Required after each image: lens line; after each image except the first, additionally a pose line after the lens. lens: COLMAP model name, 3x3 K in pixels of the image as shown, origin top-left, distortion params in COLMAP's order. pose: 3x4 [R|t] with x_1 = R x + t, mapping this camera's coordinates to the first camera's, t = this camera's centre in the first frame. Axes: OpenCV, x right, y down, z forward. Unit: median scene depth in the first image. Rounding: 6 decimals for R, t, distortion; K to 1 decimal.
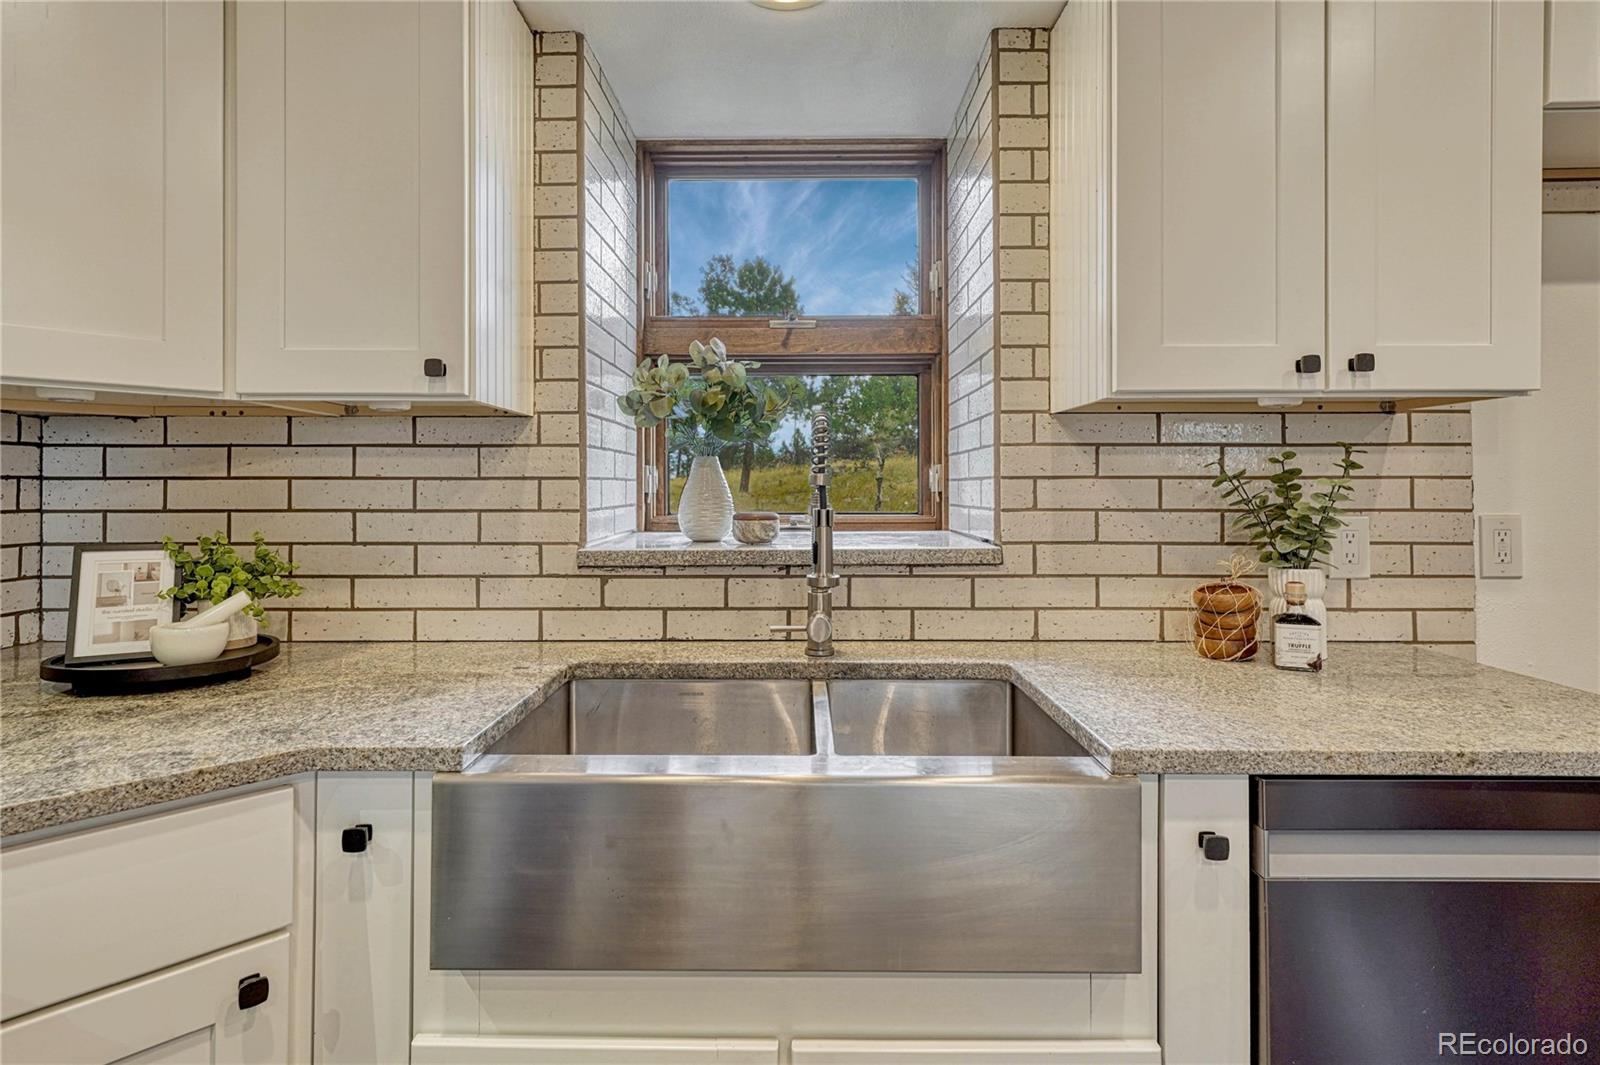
lens RADIAL K [[808.7, 0, 790.8], [0, 808.7, 480.0], [0, 0, 1]] dist [0.010806, -0.000143]
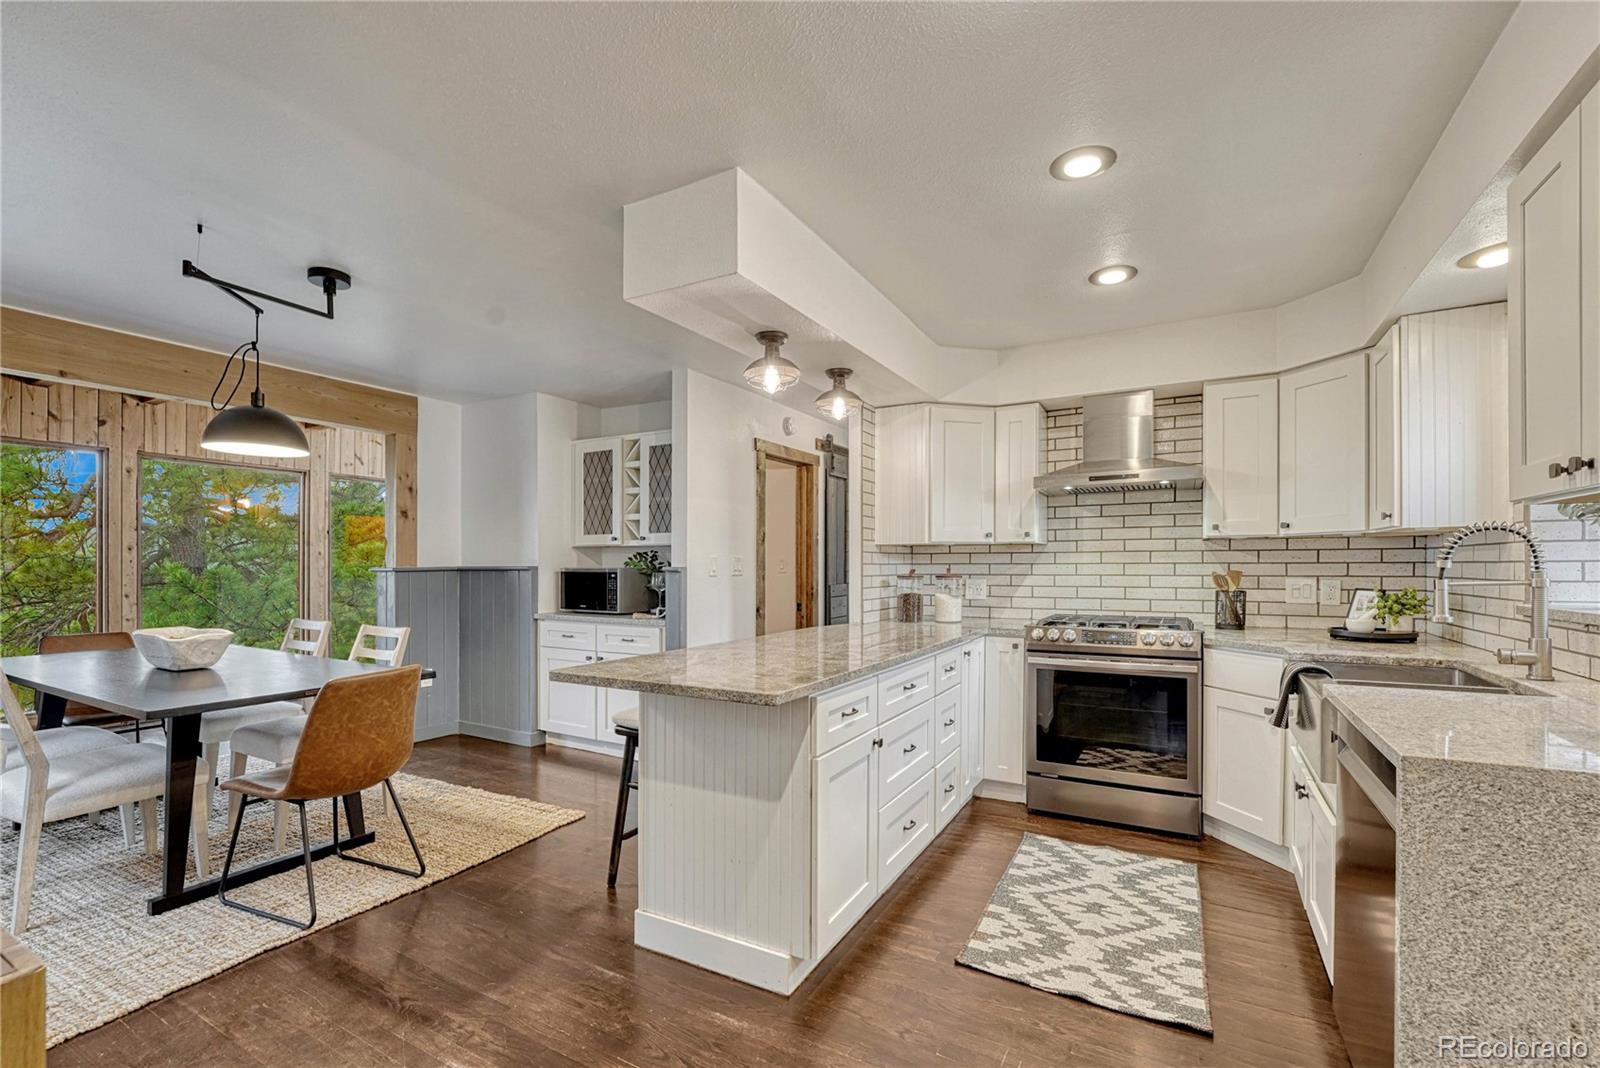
lens RADIAL K [[695.6, 0, 795.3], [0, 695.6, 569.2], [0, 0, 1]] dist [-0.011728, 0.000577]
pose [[-0.498499, 0.003907, -0.866881, 1.682893], [0.011238, 0.999935, -0.001955, -0.000101], [0.866817, -0.010717, -0.498511, 0.418554]]
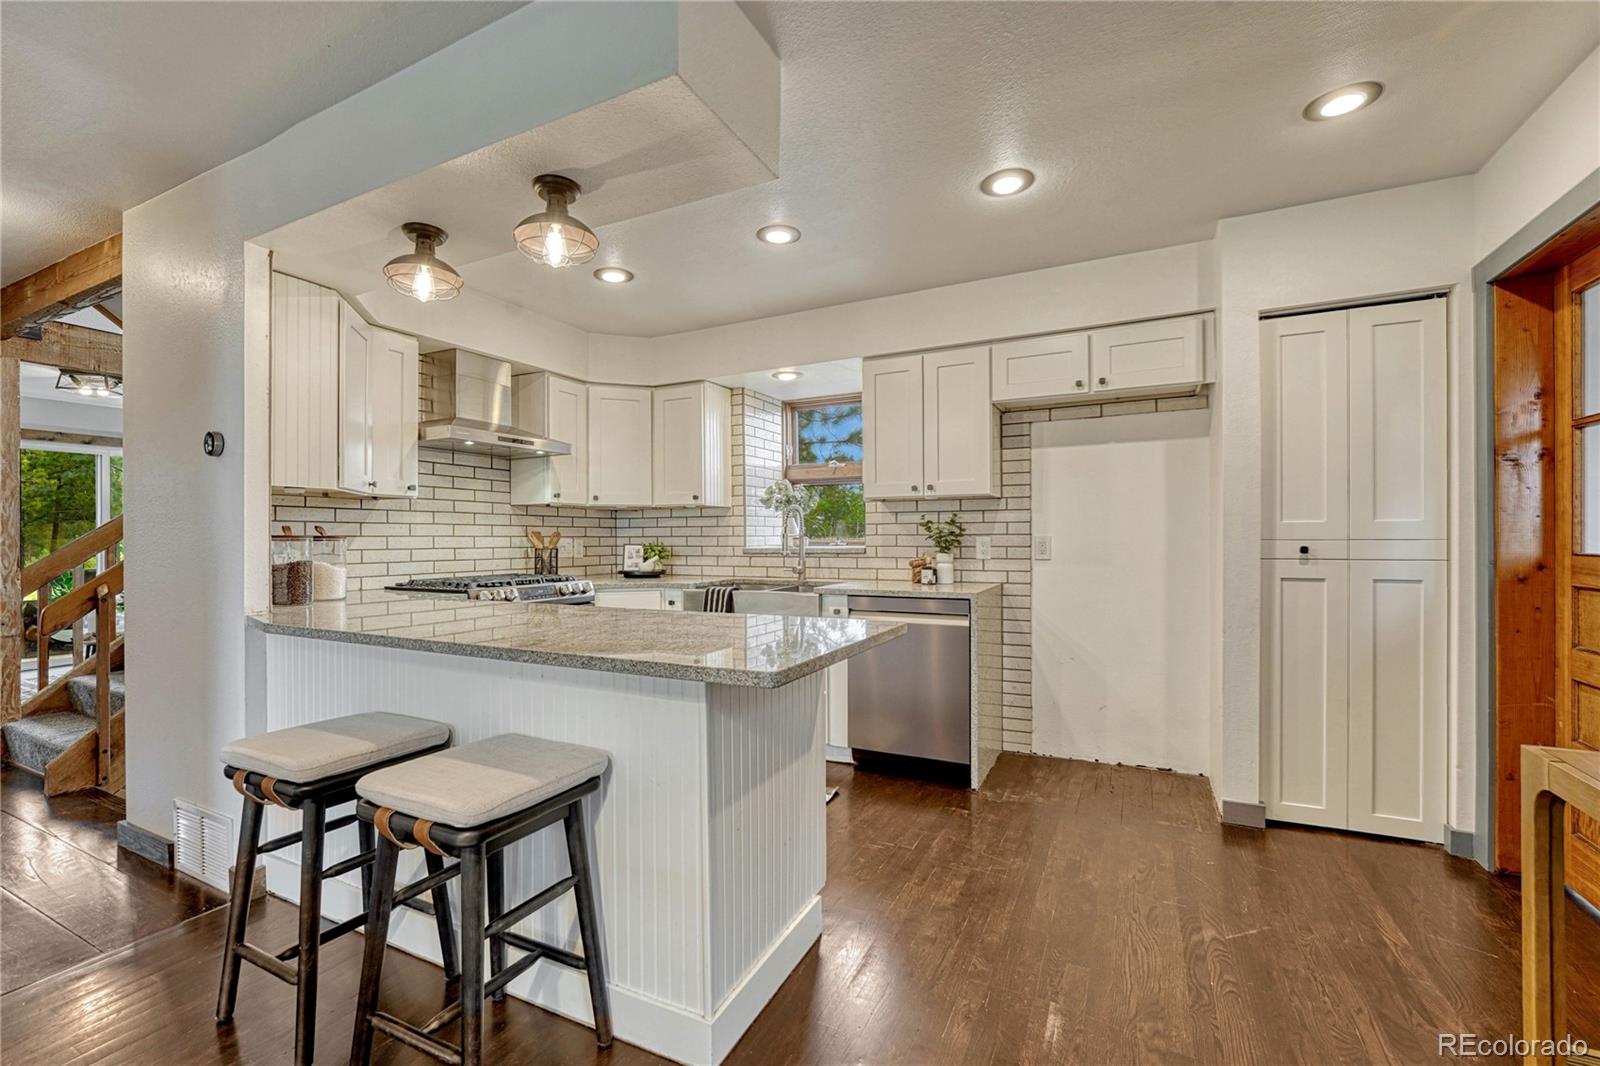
lens RADIAL K [[683.0, 0, 795.7], [0, 683.0, 542.3], [0, 0, 1]] dist [-0.008889, 0.000570]
pose [[0.892957, -0.000755, -0.450142, 1.151002], [0.007901, 0.999871, 0.013996, 0.026248], [0.450073, -0.016055, 0.892847, -1.339932]]
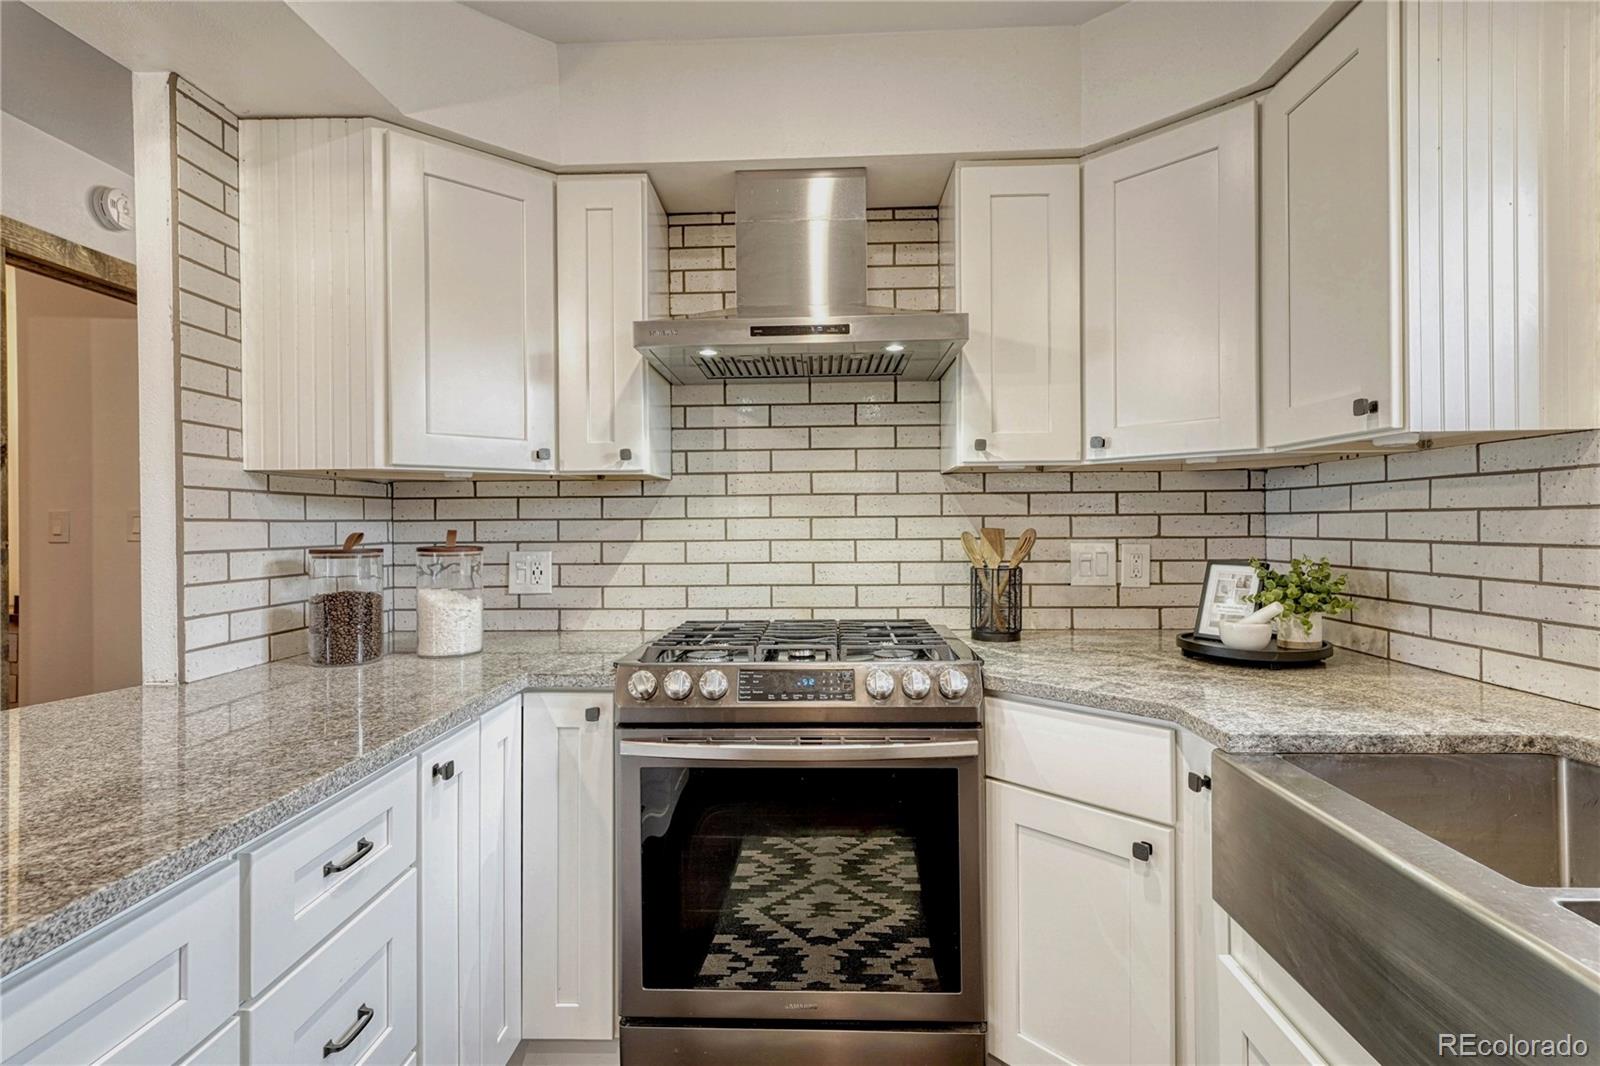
lens RADIAL K [[808.7, 0, 804.8], [0, 808.7, 526.9], [0, 0, 1]] dist [0.010806, -0.000143]
pose [[-0.034183, 0.004199, -0.999407, 0.514310], [0.019276, 0.999808, 0.003542, 0.000108], [0.999230, -0.019143, -0.034258, 0.249410]]
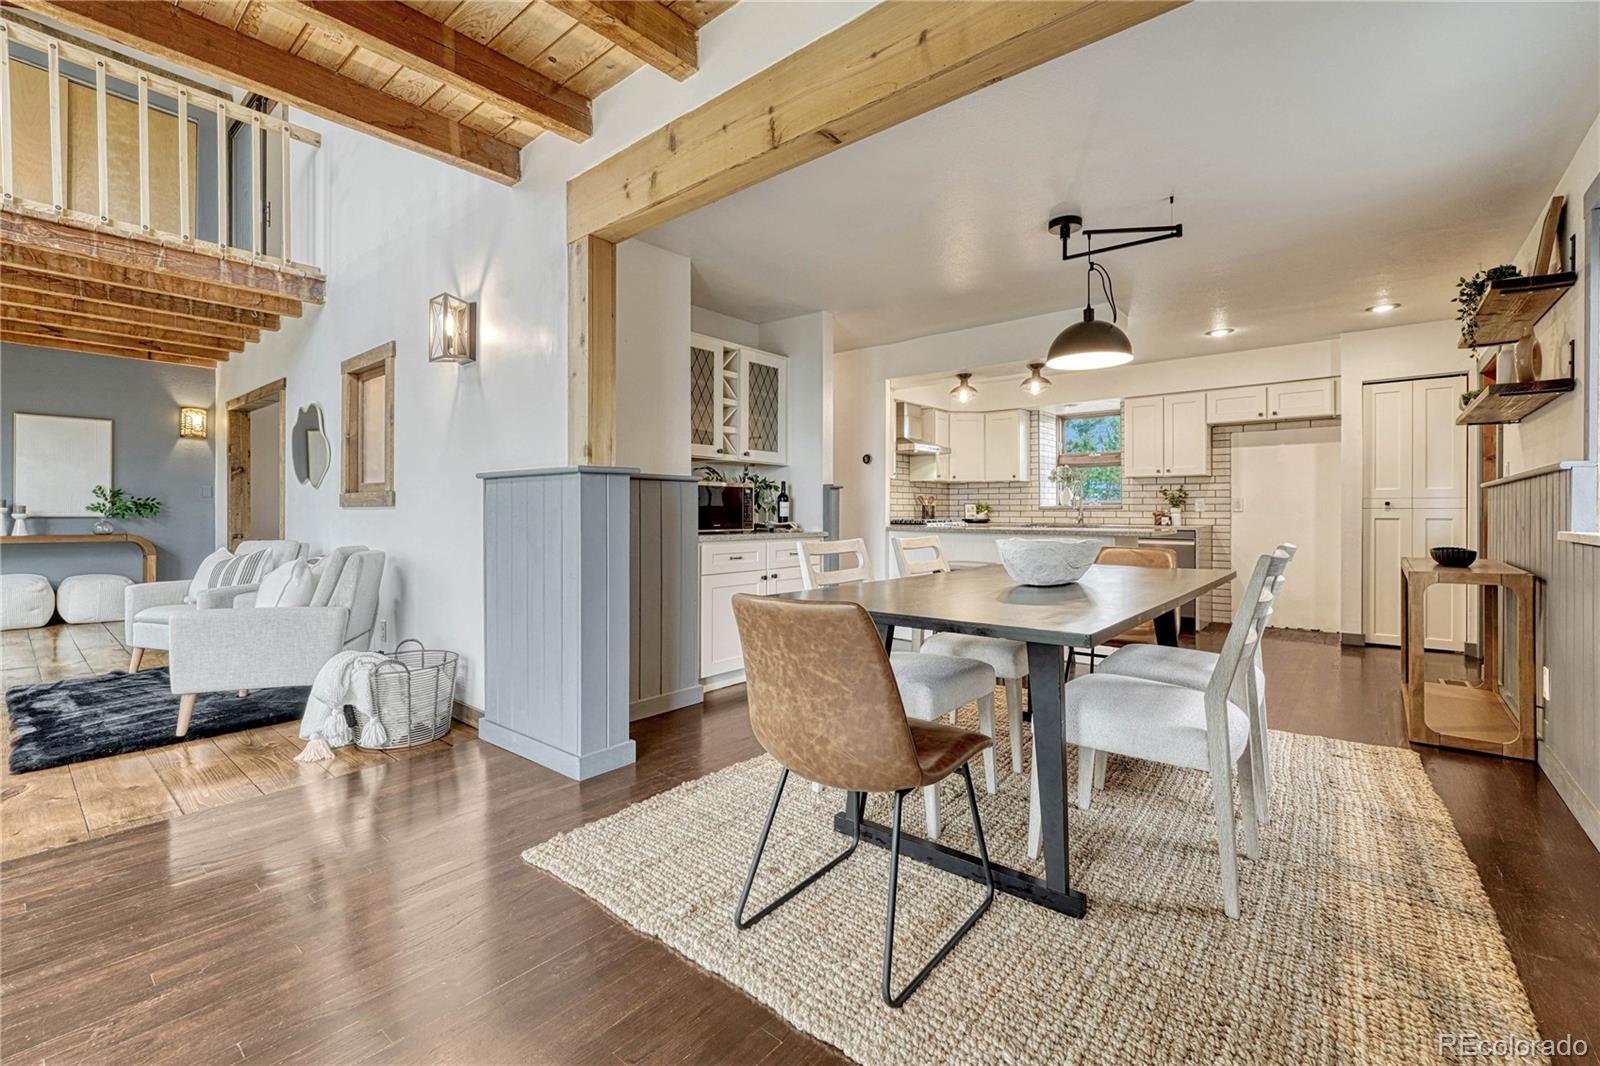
lens RADIAL K [[683.0, 0, 789.8], [0, 683.0, 509.6], [0, 0, 1]] dist [-0.008889, 0.000570]
pose [[0.762346, 0.000707, -0.647169, 1.426702], [0.005601, 0.999955, 0.007691, 0.064582], [0.647145, -0.009488, 0.762308, -3.568373]]
